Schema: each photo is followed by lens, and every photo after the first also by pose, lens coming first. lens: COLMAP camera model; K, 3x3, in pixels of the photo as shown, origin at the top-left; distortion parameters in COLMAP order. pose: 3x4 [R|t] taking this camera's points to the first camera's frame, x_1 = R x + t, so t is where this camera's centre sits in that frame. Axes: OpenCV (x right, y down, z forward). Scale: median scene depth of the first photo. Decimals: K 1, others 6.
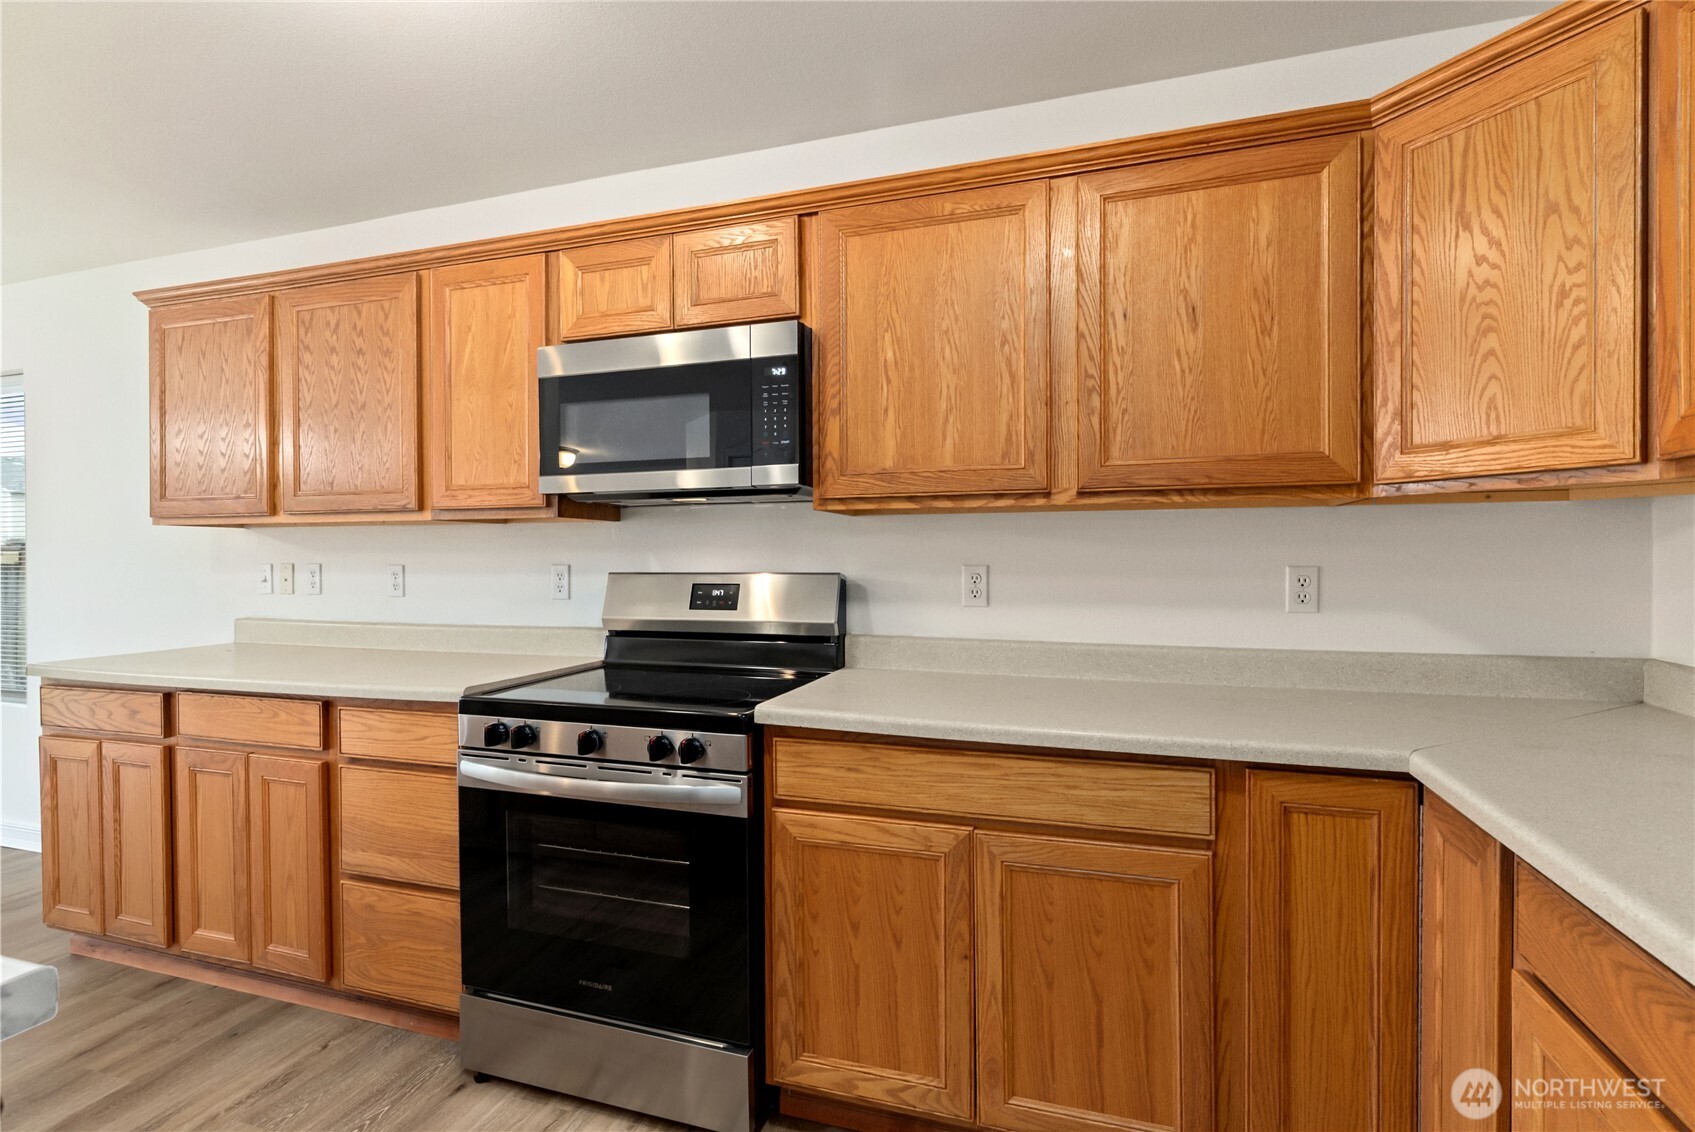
lens RADIAL K [[807.3, 0, 854.7], [0, 807.3, 567.7], [0, 0, 1]] dist [0.003398, -0.001284]
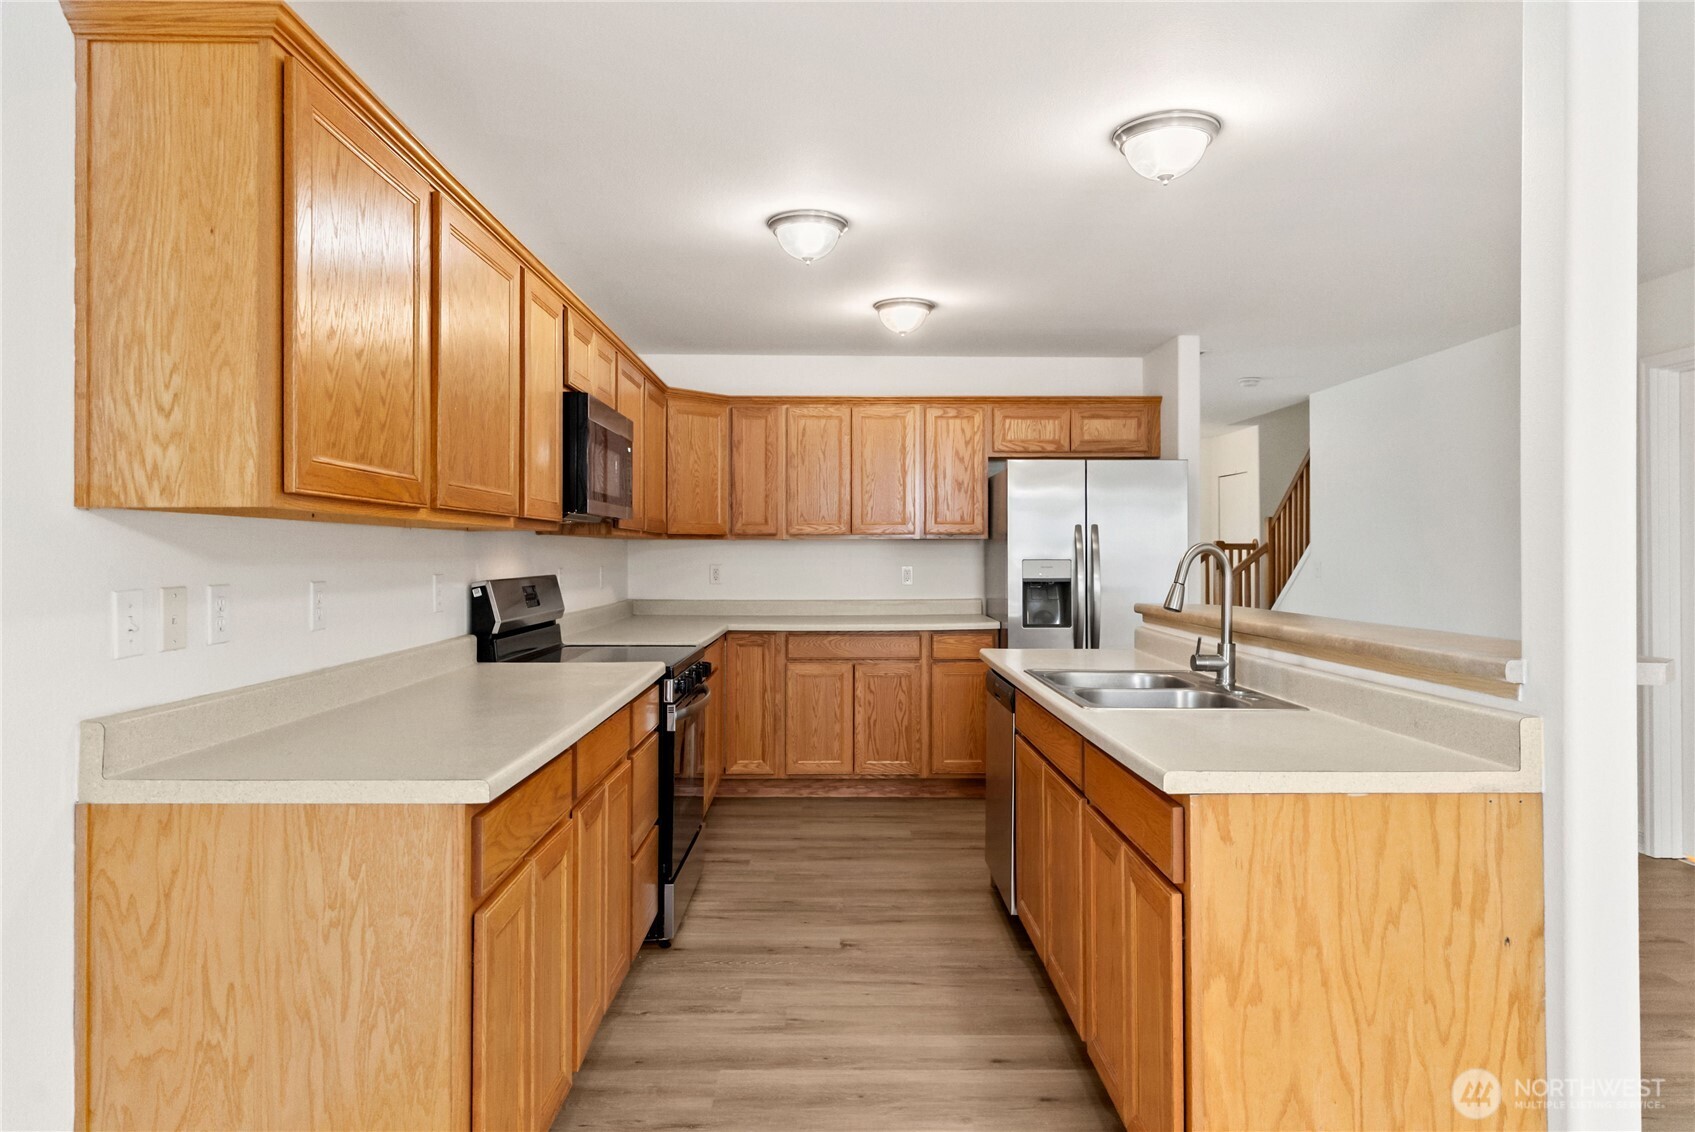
lens RADIAL K [[1005.5, 0, 854.9], [0, 1005.5, 549.5], [0, 0, 1]] dist [0.007835, -0.001454]
pose [[-0.329218, 0.006412, 0.944232, -2.160241], [0.012144, 0.999923, -0.002556, -0.032030], [-0.944176, 0.010626, -0.329271, 1.241588]]
